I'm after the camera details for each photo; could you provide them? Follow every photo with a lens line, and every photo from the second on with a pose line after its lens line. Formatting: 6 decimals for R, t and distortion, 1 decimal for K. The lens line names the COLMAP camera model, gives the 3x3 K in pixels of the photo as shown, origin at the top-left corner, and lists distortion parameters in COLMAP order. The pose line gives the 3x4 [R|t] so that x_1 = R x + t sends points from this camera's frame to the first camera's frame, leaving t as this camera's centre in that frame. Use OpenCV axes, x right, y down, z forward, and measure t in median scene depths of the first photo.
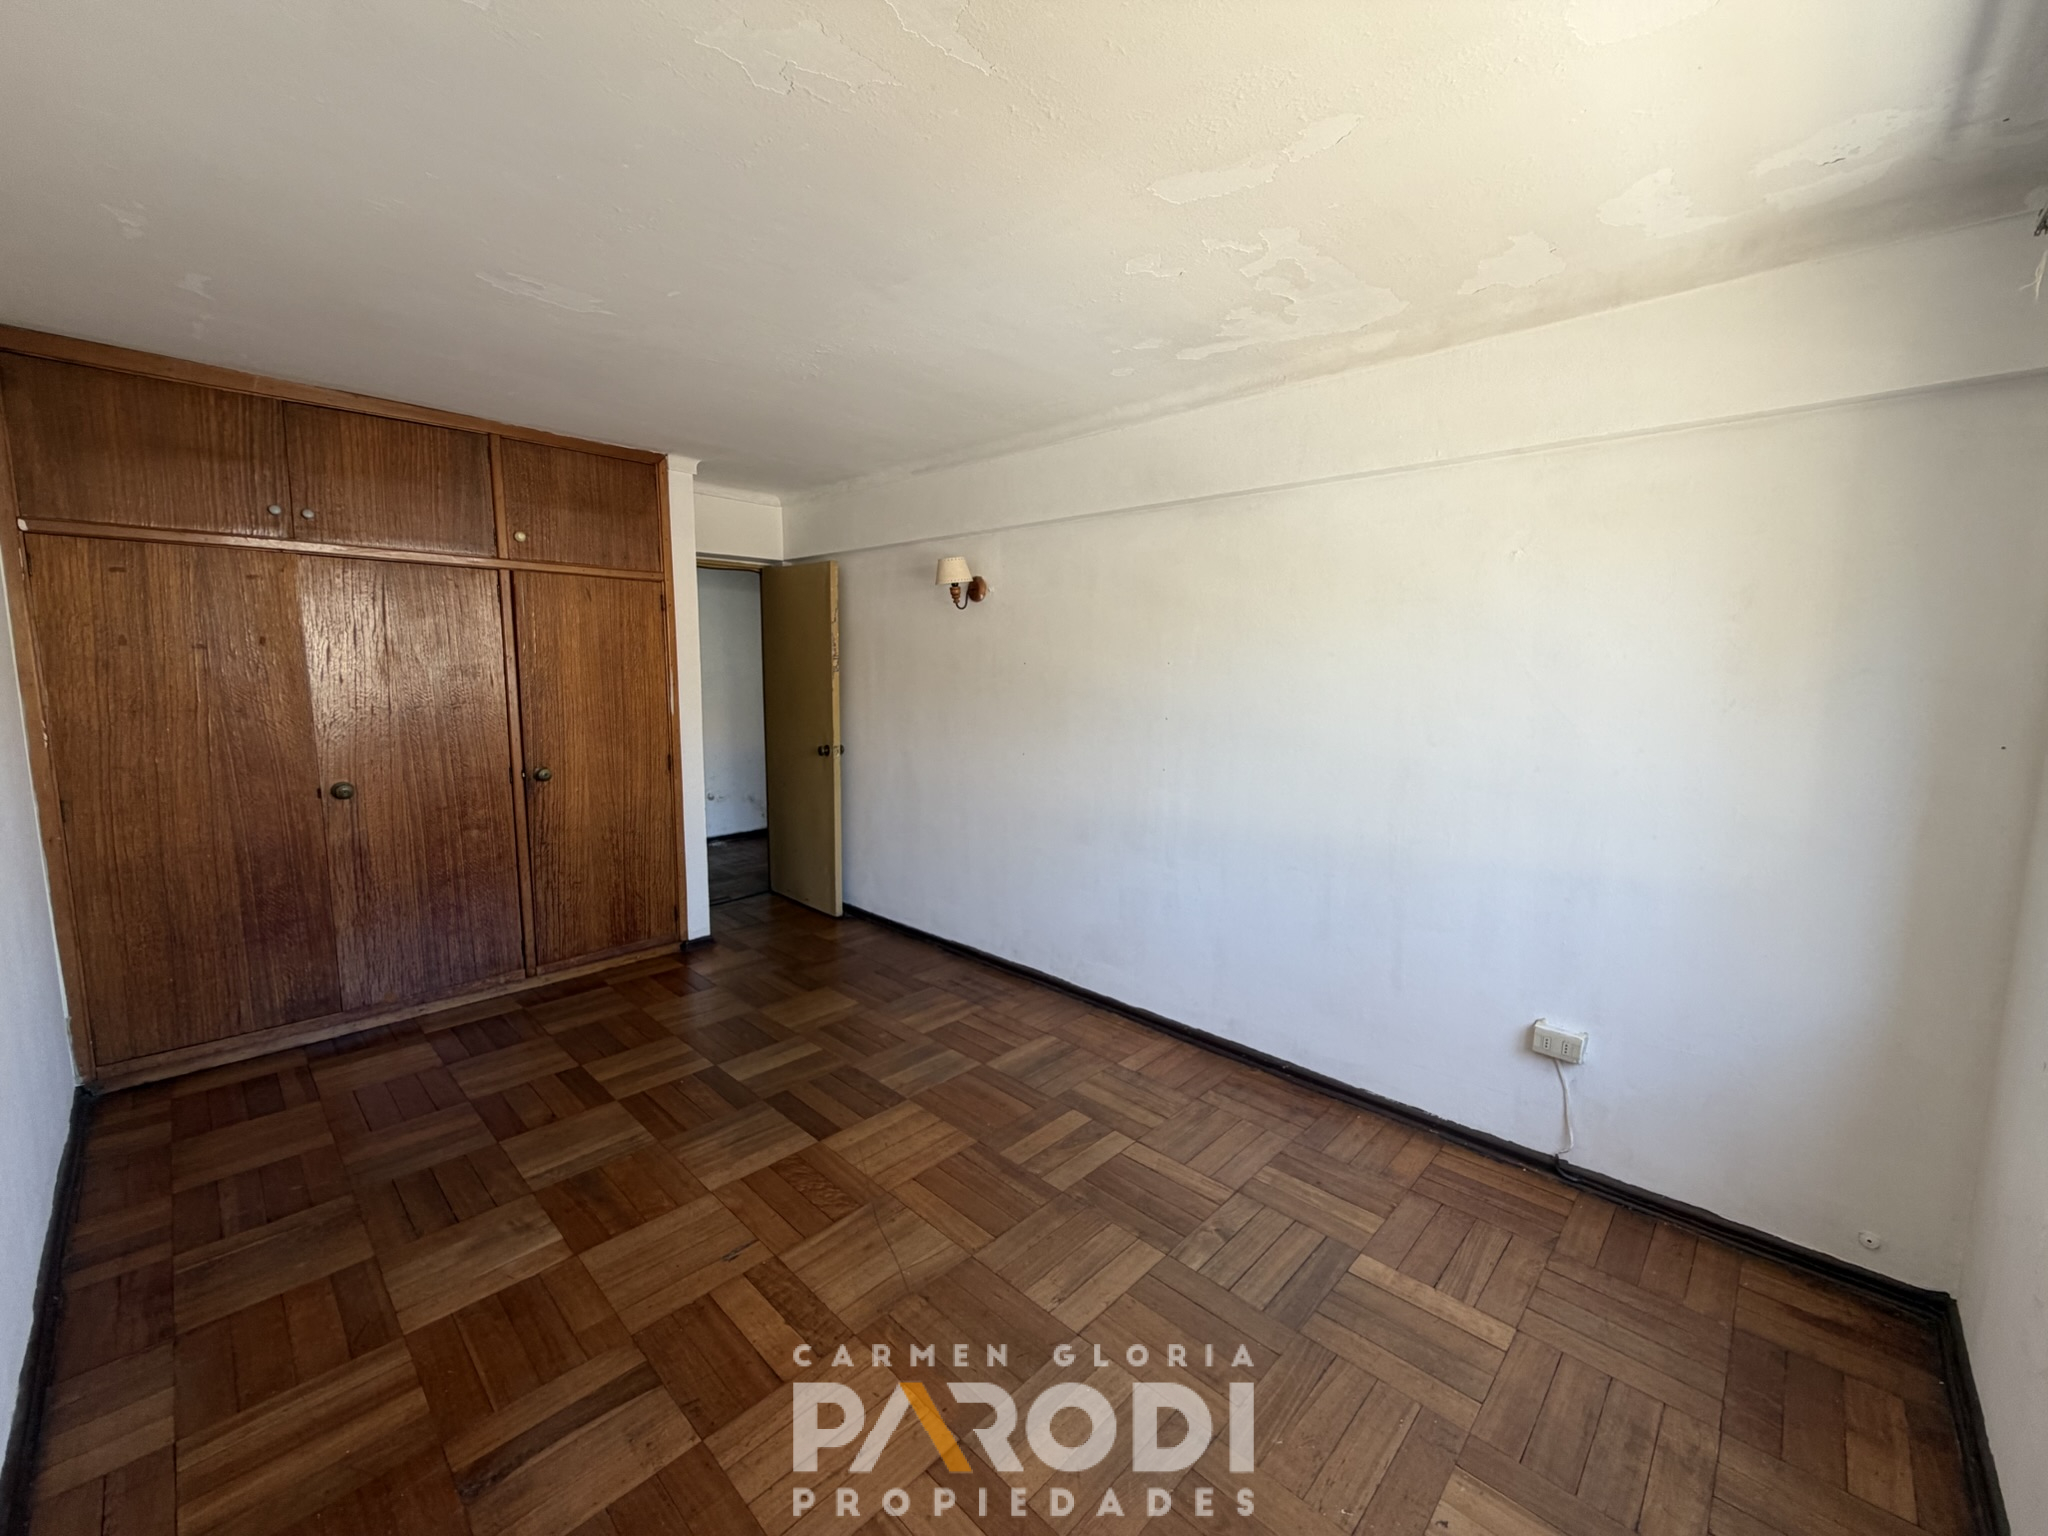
lens RADIAL K [[817.1, 0, 1019.7], [0, 817.1, 766.7], [0, 0, 1]] dist [0.001883, -0.000576]
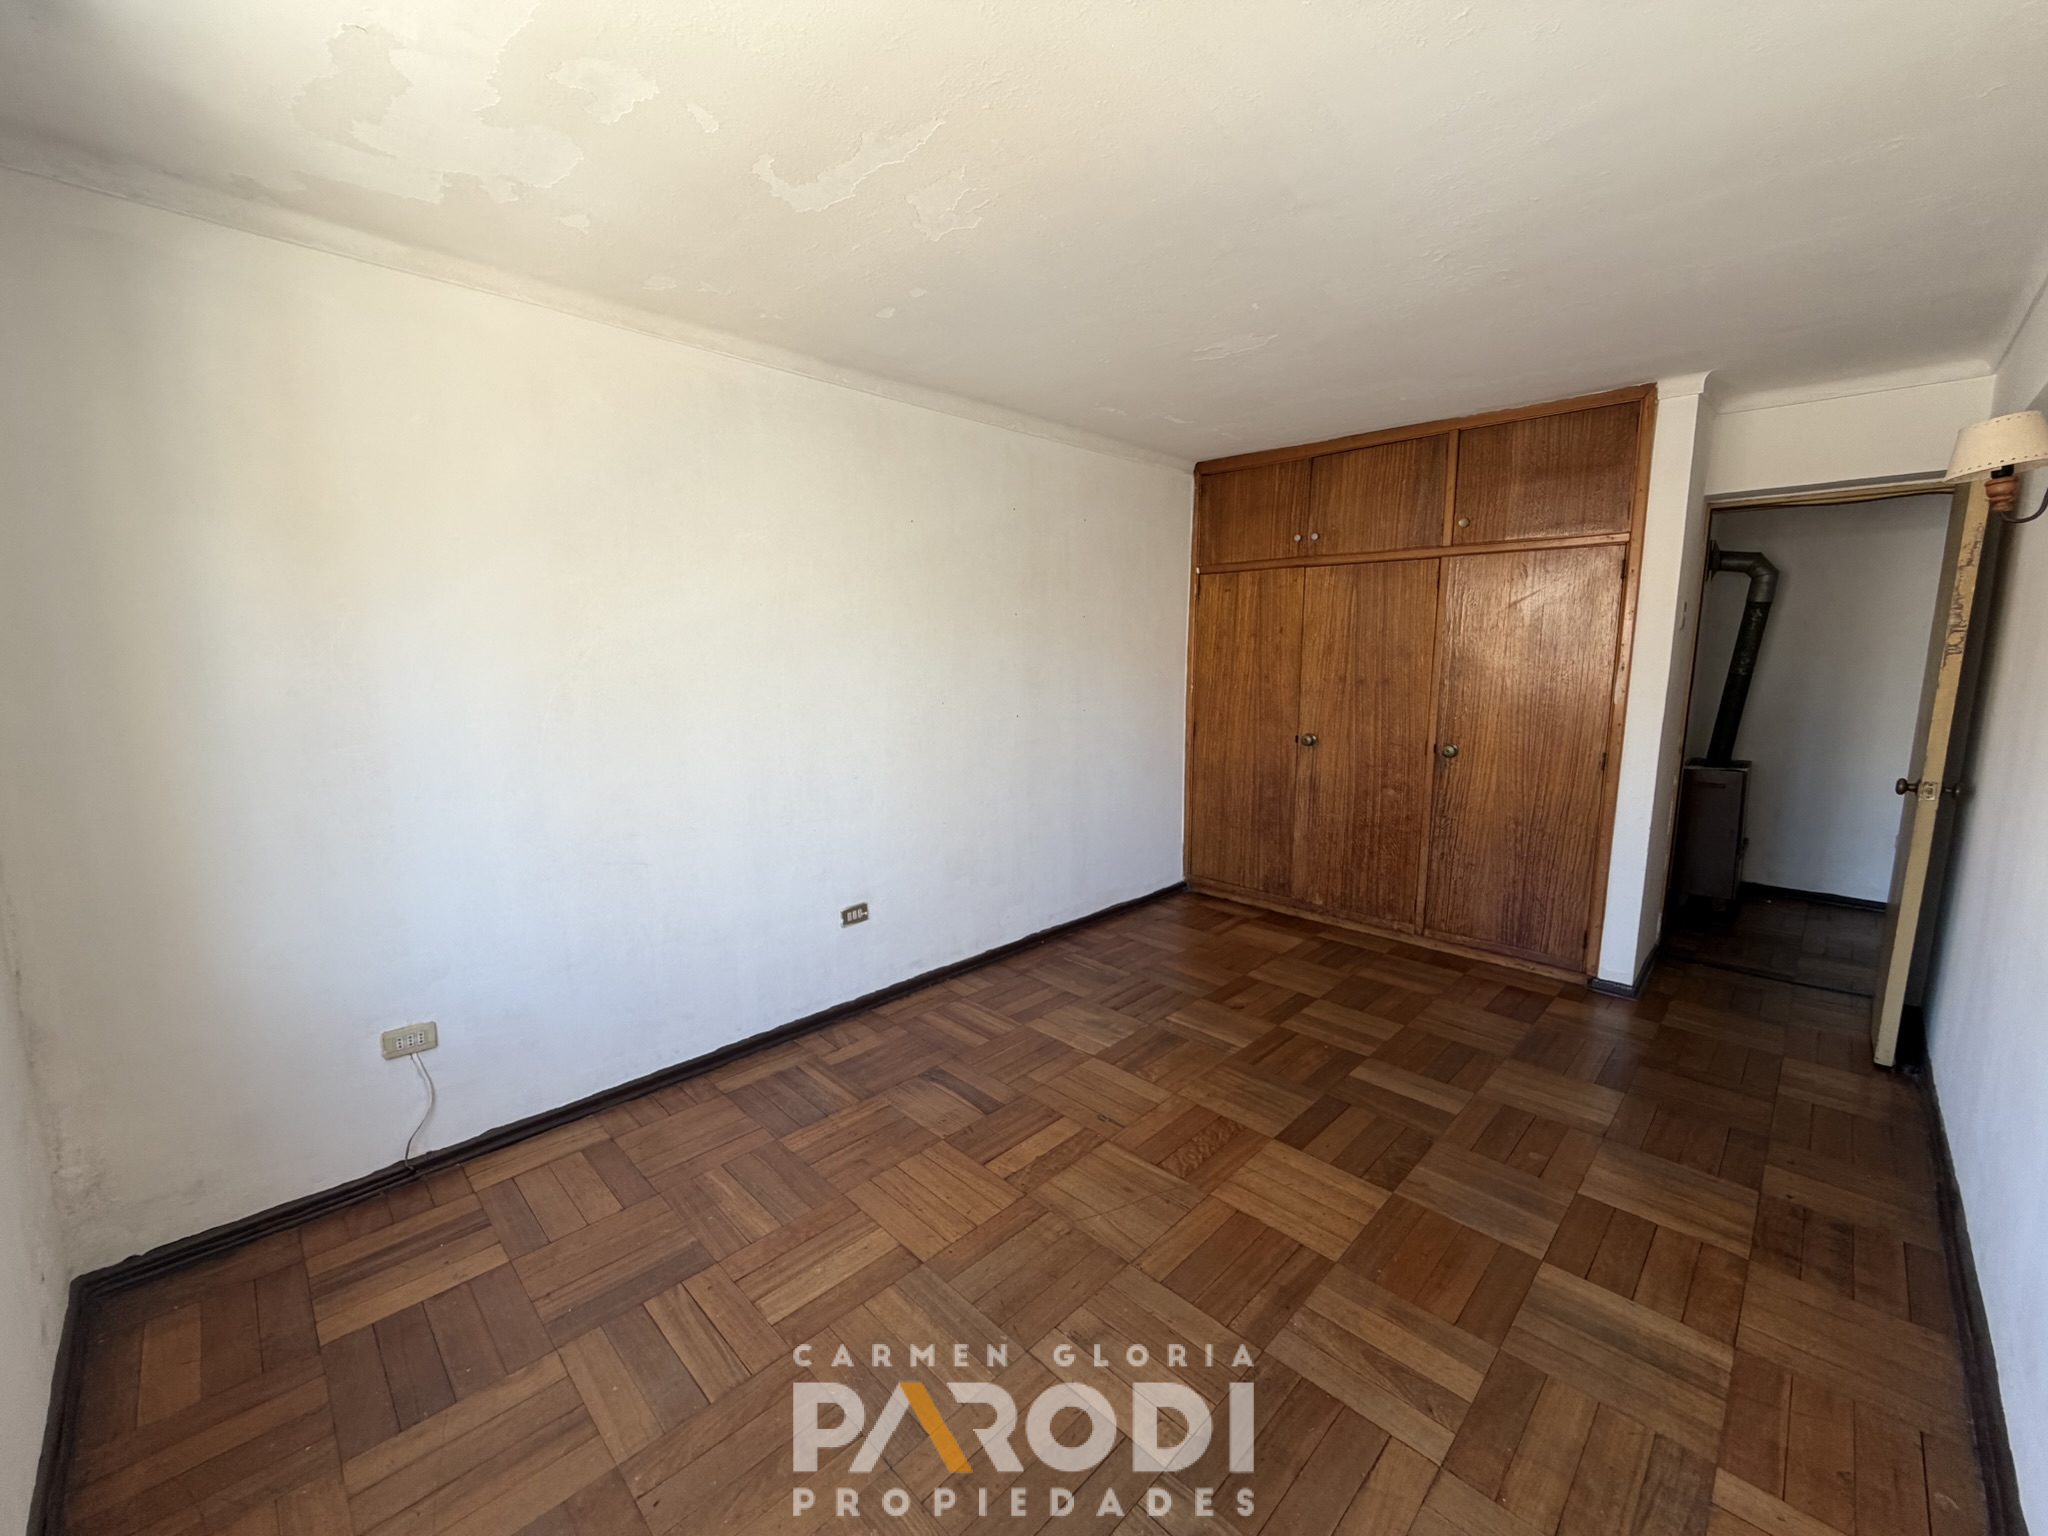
lens RADIAL K [[817.1, 0, 1019.7], [0, 817.1, 766.7], [0, 0, 1]] dist [0.001883, -0.000576]
pose [[-0.013305, 0.140047, -0.990056, 0.549290], [-0.120799, 0.982666, 0.140625, -0.061327], [0.992588, 0.121469, 0.003843, 0.543408]]
